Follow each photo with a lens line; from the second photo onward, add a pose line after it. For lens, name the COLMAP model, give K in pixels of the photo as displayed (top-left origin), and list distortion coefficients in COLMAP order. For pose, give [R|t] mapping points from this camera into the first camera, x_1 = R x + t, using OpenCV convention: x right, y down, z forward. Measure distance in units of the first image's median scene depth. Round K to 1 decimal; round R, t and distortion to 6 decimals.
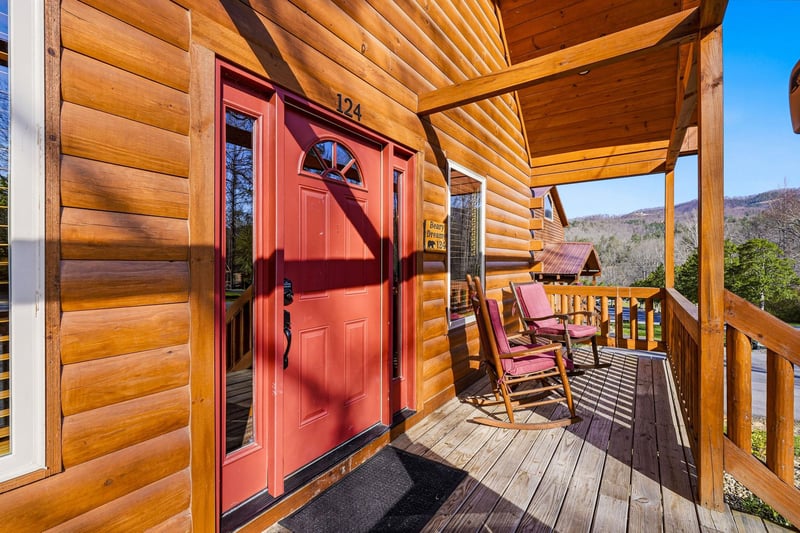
lens RADIAL K [[357.6, 0, 403.1], [0, 357.6, 262.4], [0, 0, 1]] dist [-0.001124, 0.000147]
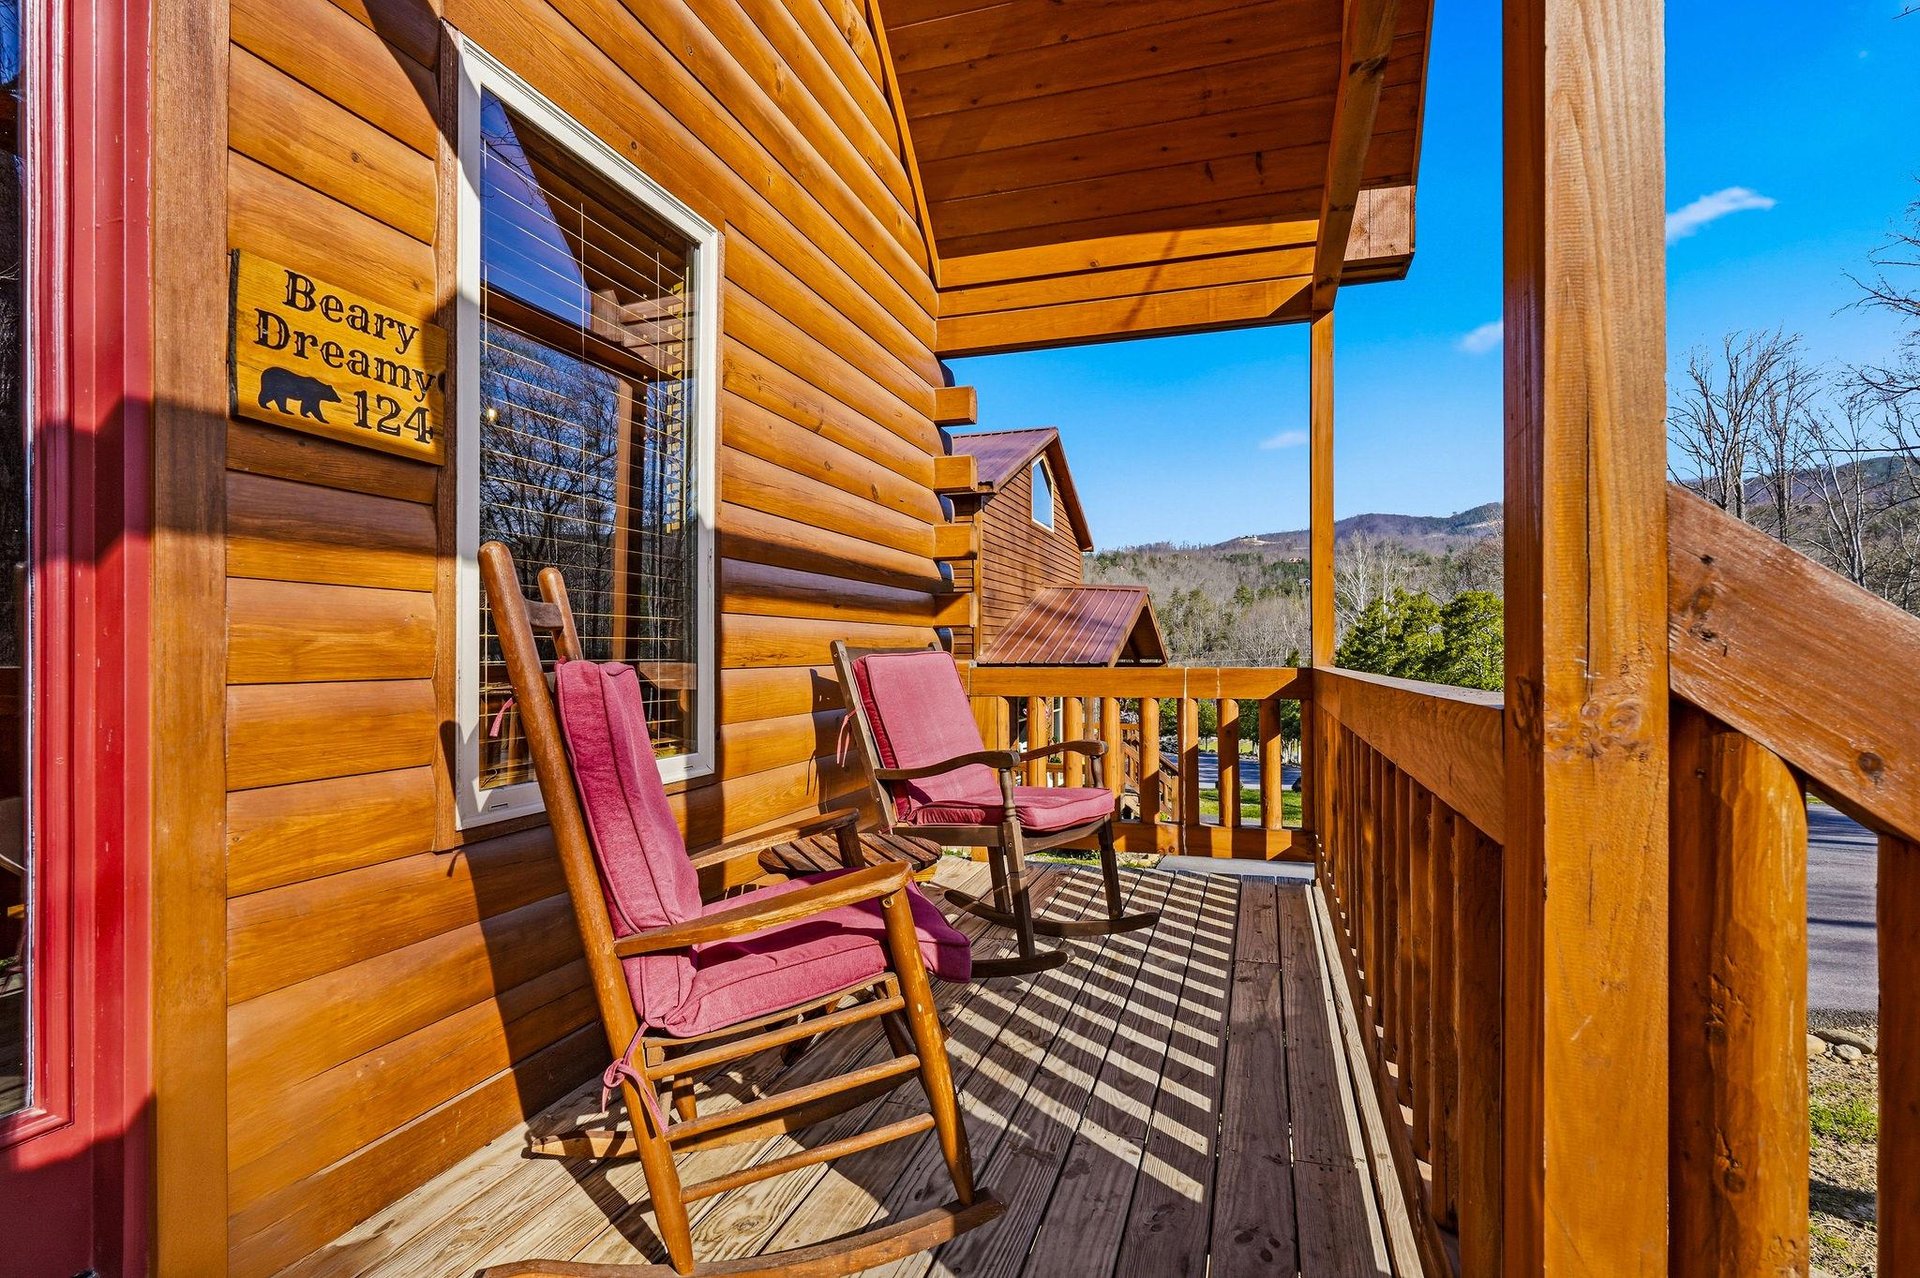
lens RADIAL K [[943.7, 0, 960.0], [0, 943.7, 639.0], [0, 0, 1]] dist [0.000604, 0.000046]
pose [[0.959539, 0.004183, 0.281545, 0.219134], [-0.001231, 0.999942, -0.010663, 0.069472], [-0.281573, 0.009885, 0.959489, 0.316225]]
